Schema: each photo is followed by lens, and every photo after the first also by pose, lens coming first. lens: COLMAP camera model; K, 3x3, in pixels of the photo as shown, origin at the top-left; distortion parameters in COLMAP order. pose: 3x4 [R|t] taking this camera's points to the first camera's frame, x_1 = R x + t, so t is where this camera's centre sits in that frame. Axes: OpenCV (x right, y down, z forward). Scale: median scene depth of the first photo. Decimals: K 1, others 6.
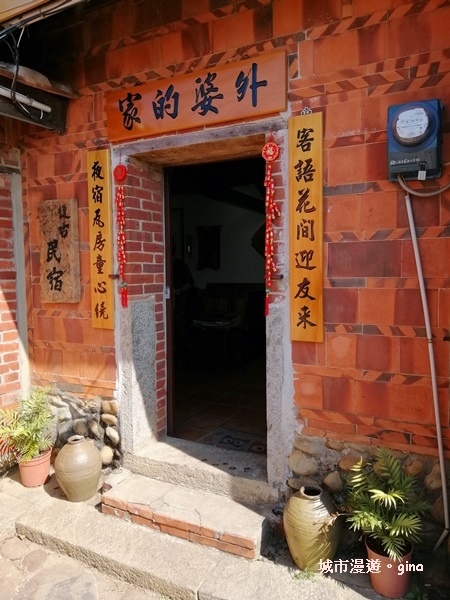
lens RADIAL K [[440.2, 0, 225.0], [0, 440.2, 300.0], [0, 0, 1]] dist [0.088029, -0.154385]
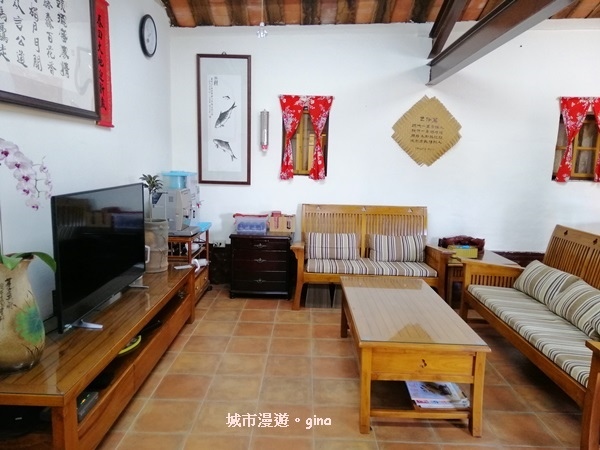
lens RADIAL K [[440.2, 0, 300.0], [0, 440.2, 225.0], [0, 0, 1]] dist [0.088029, -0.154385]
pose [[0.894732, -0.037716, 0.445008, -0.284490], [0.002919, 0.996900, 0.078621, -0.054290], [-0.446594, -0.069046, 0.892069, 0.513907]]
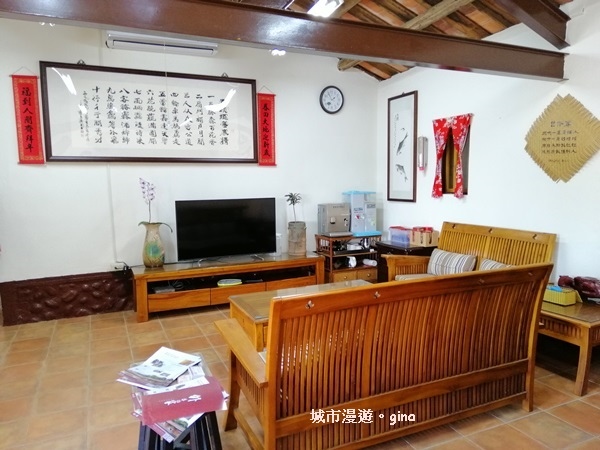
lens RADIAL K [[440.2, 0, 300.0], [0, 440.2, 225.0], [0, 0, 1]] dist [0.088029, -0.154385]
pose [[0.786697, 0.059342, -0.614481, 0.157787], [-0.036260, 0.998092, 0.049967, -0.054685], [0.616274, -0.017028, 0.787348, 0.446028]]
